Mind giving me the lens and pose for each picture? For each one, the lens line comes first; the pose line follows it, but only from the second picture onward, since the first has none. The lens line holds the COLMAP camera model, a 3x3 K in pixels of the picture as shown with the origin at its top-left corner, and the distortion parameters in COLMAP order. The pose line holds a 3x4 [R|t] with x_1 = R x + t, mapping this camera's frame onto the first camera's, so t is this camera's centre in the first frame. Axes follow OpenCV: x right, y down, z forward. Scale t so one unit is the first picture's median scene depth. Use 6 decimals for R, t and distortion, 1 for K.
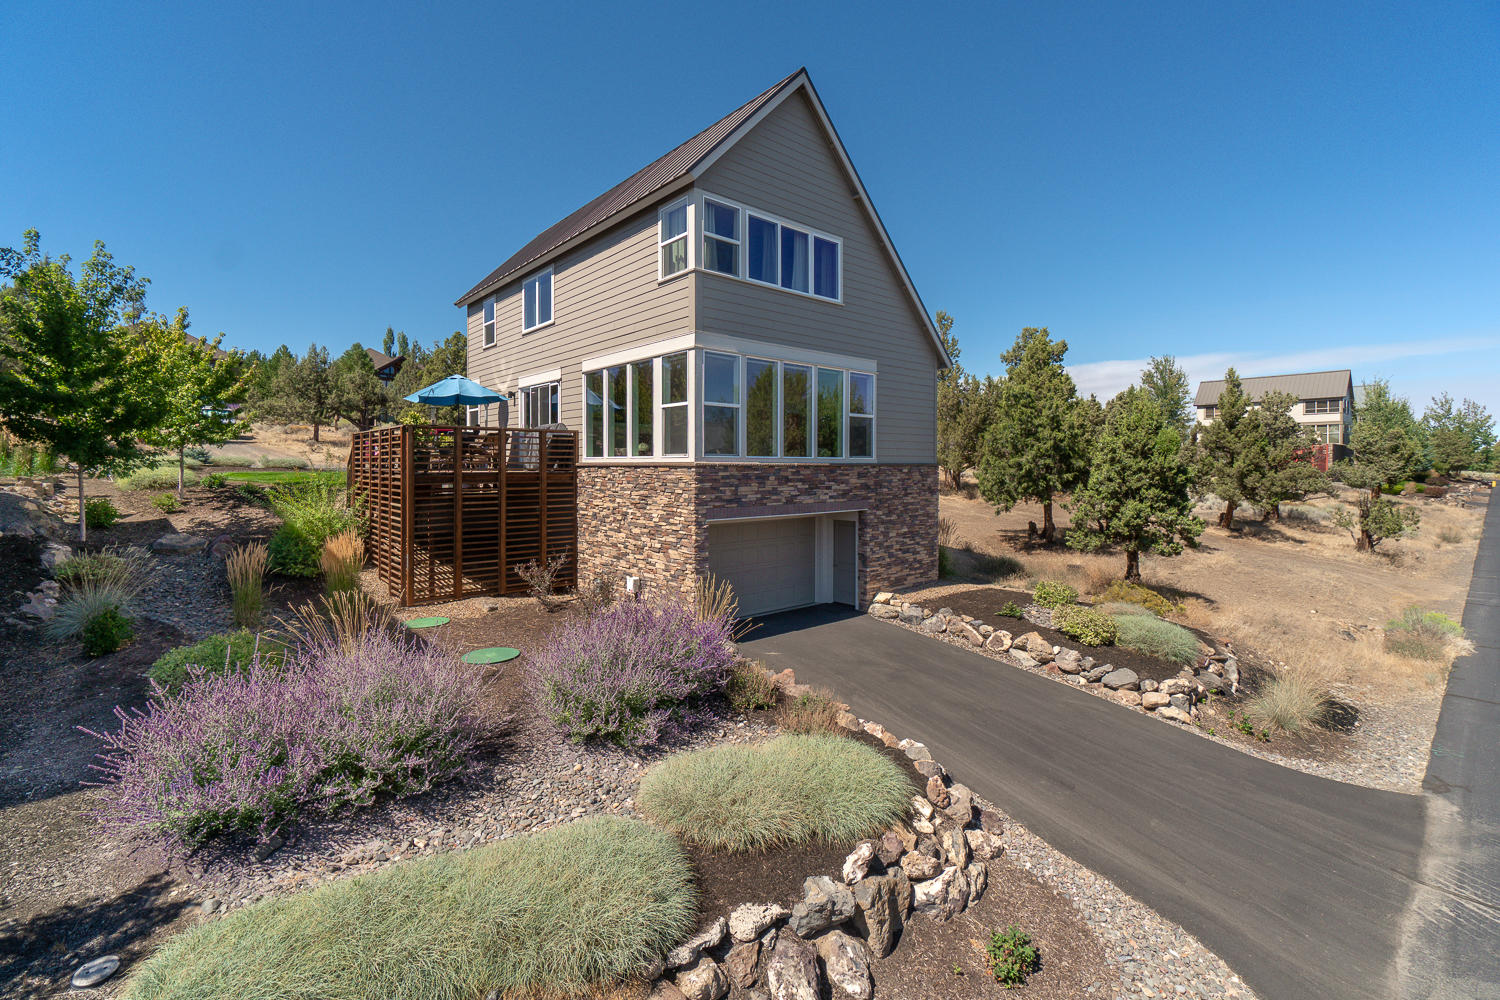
lens RADIAL K [[660.1, 0, 753.8], [0, 660.1, 462.8], [0, 0, 1]] dist [-0.001991, -0.000119]
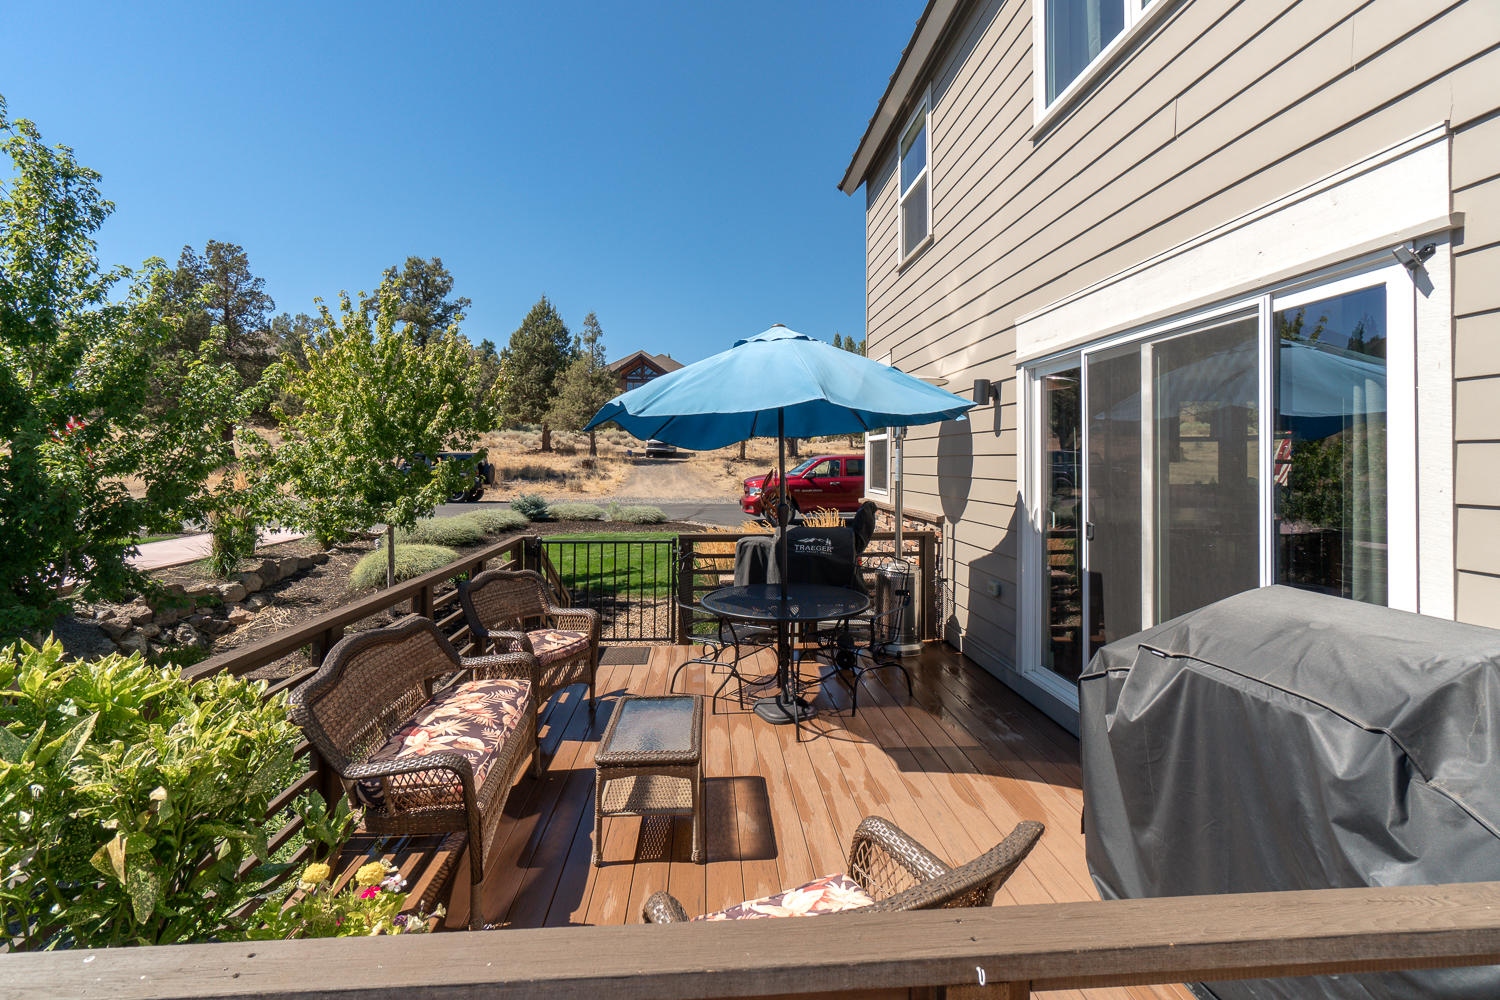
lens RADIAL K [[660.1, 0, 753.8], [0, 660.1, 462.8], [0, 0, 1]] dist [-0.001991, -0.000119]
pose [[0.794004, -0.001194, -0.607912, -0.369423], [0.003477, 0.999991, 0.002578, -0.100448], [0.607903, -0.004161, 0.794000, 0.968172]]
